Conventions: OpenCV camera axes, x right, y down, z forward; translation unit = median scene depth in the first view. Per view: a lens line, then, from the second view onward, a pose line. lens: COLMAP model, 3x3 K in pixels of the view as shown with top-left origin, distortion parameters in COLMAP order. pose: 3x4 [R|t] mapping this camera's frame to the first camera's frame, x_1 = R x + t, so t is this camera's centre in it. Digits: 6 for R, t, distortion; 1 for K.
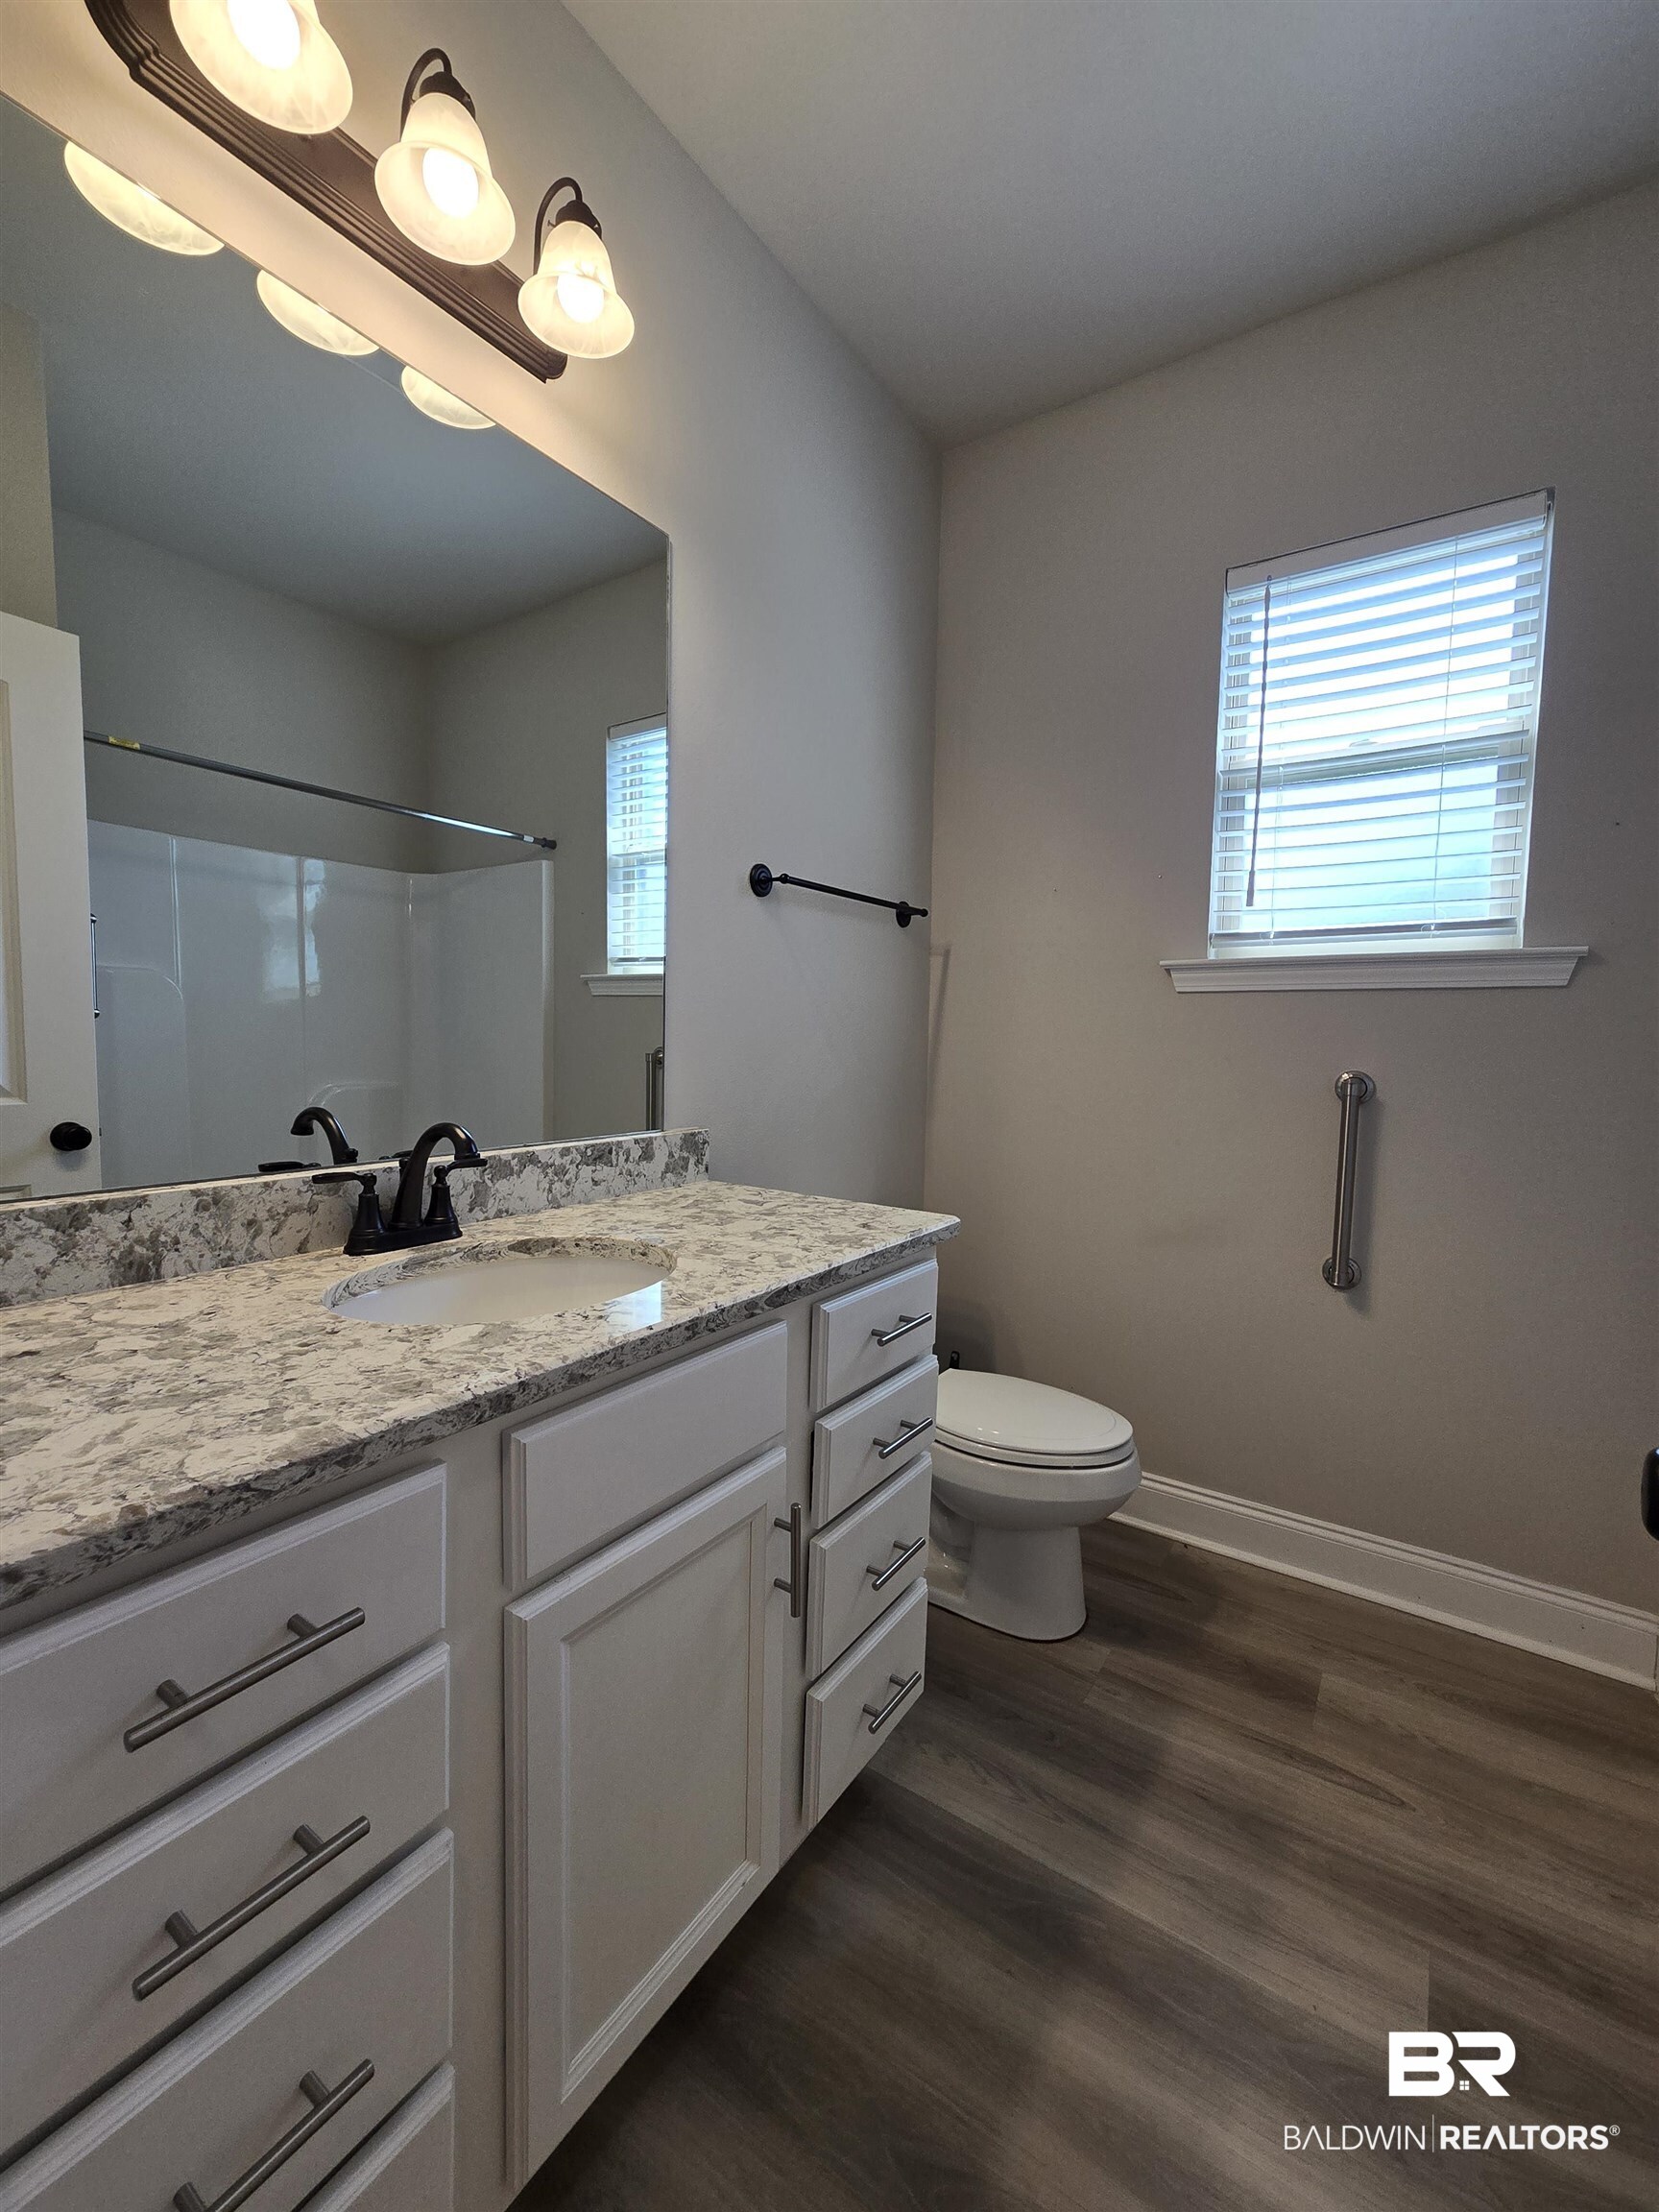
lens RADIAL K [[905.1, 0, 824.0], [0, 905.1, 1101.3], [0, 0, 1]] dist [-0.003951, 0.000344]
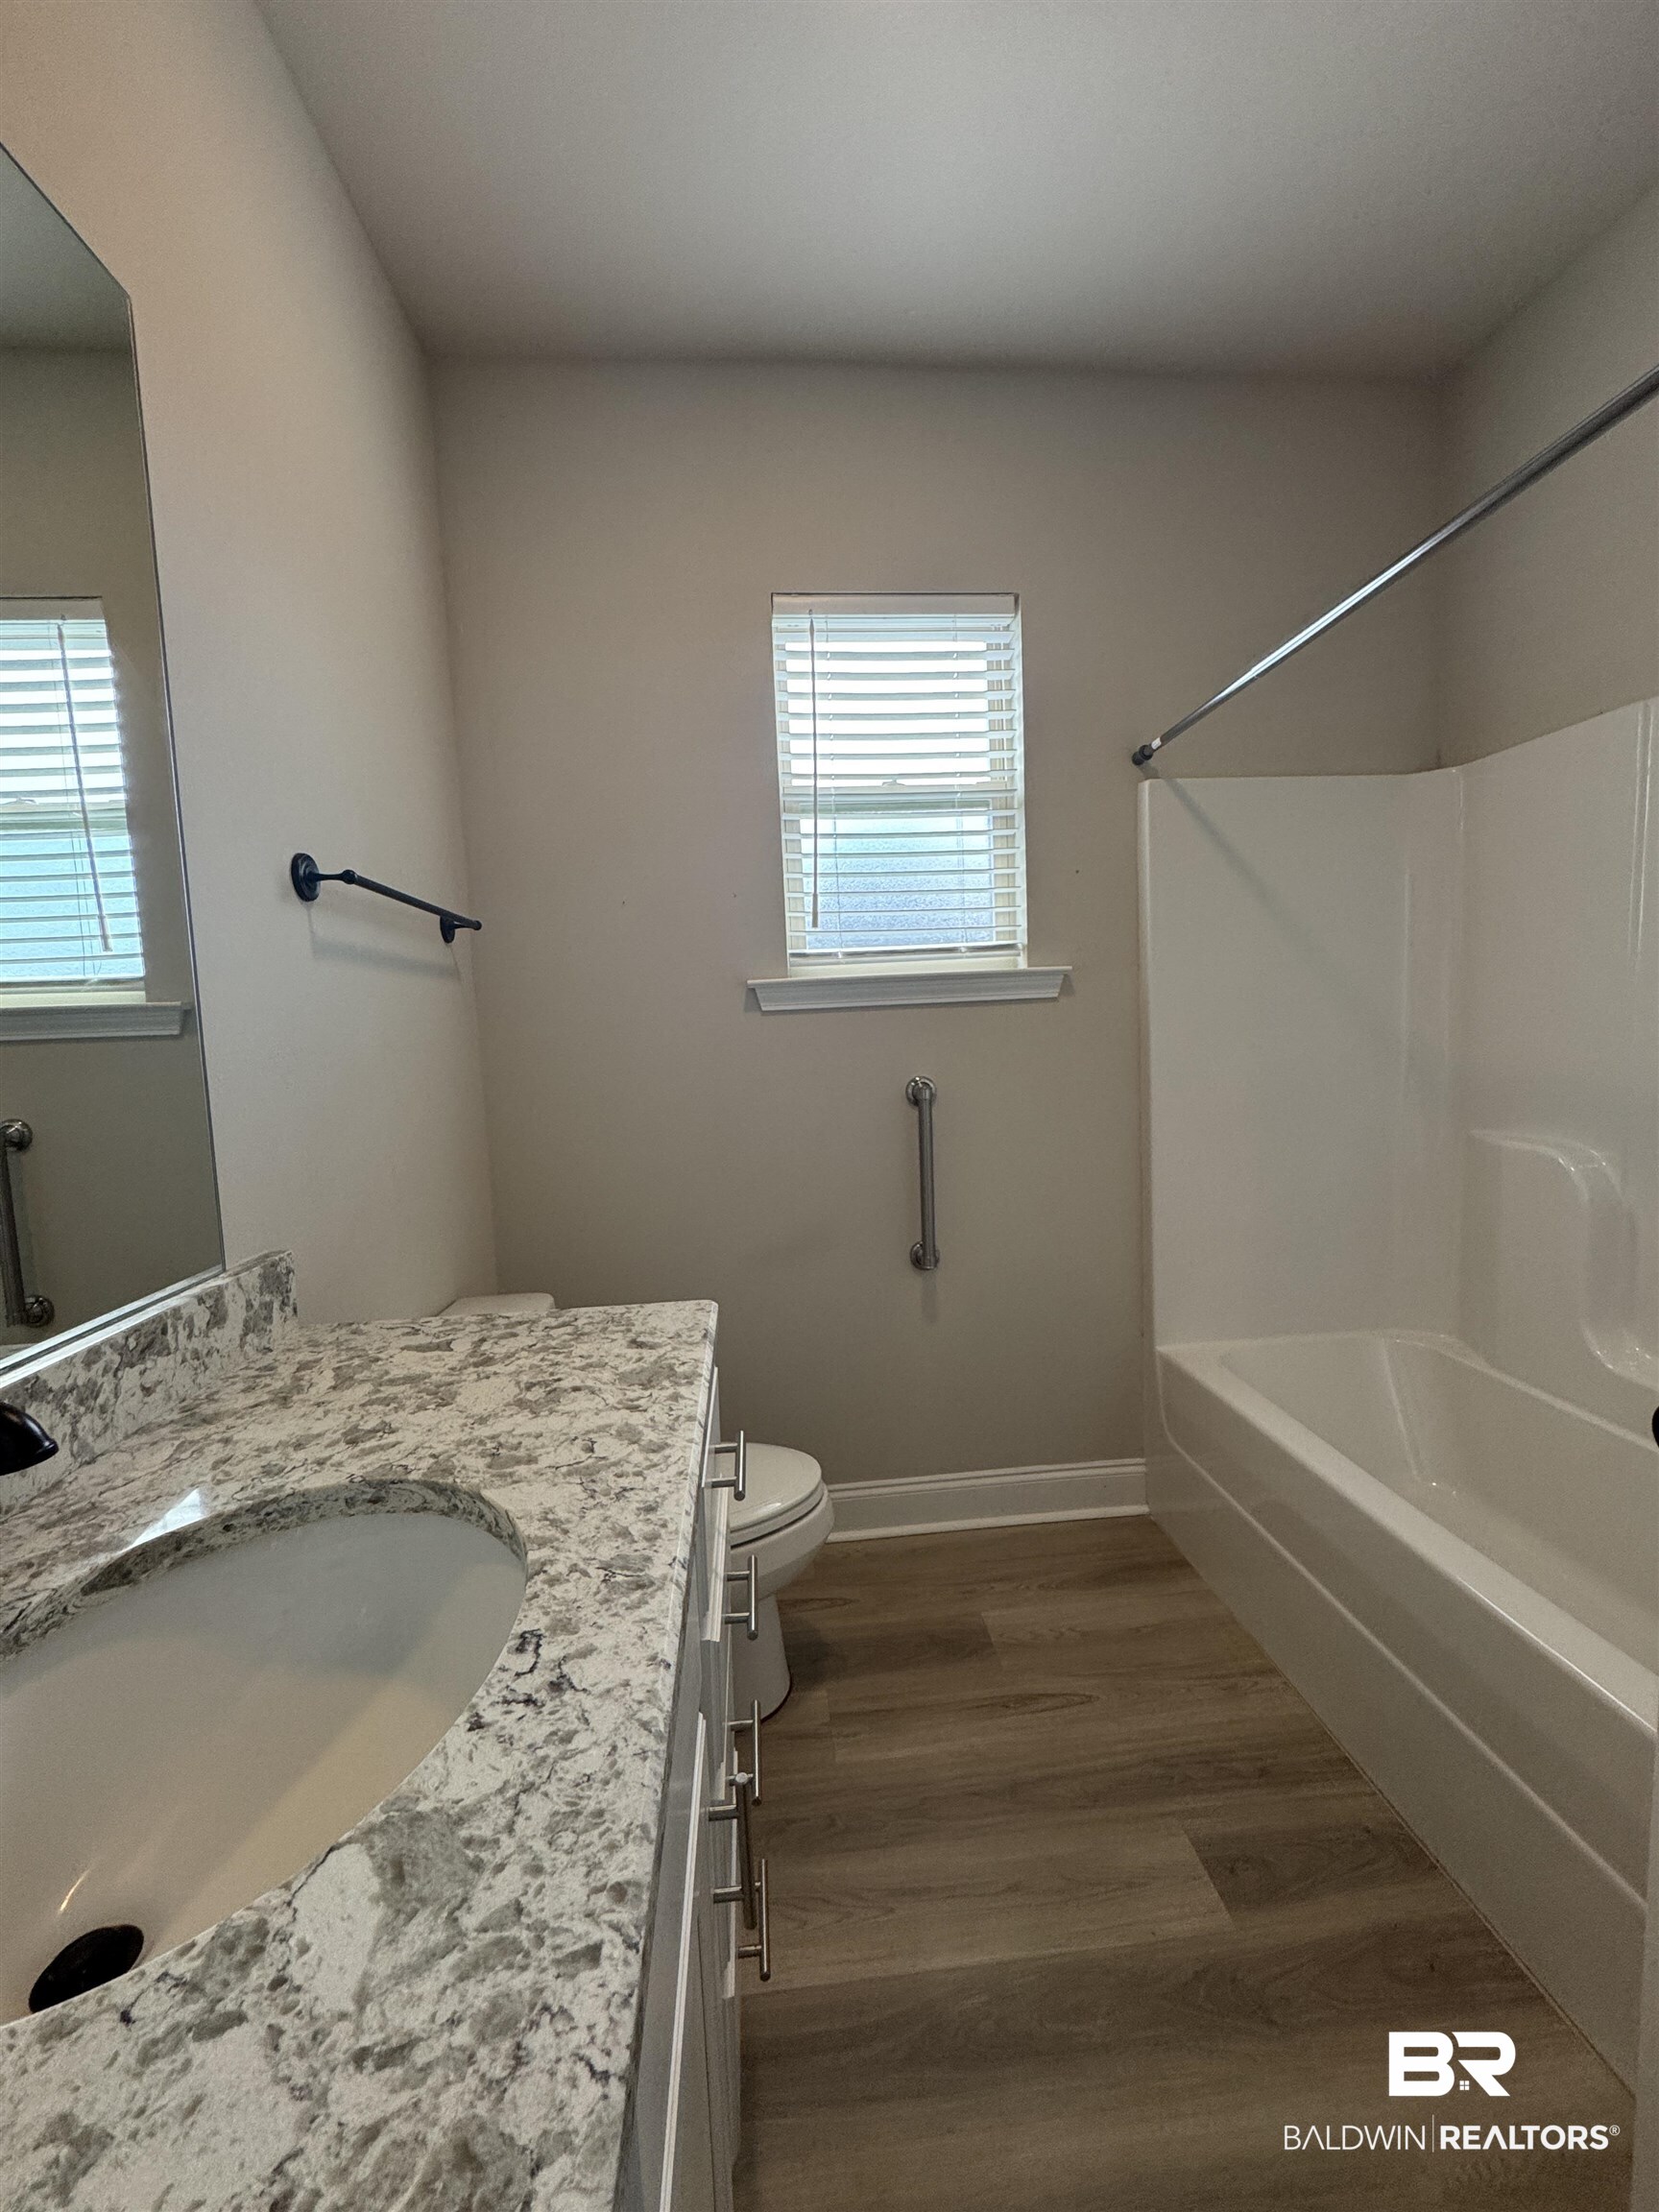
lens RADIAL K [[882.2, 0, 829.6], [0, 882.2, 1111.5], [0, 0, 1]] dist [-0.003971, 0.000697]
pose [[0.773032, -0.109442, 0.624855, -0.243562], [0.104742, 0.993506, 0.044429, -0.065667], [-0.625660, 0.031104, 0.779476, 0.279526]]
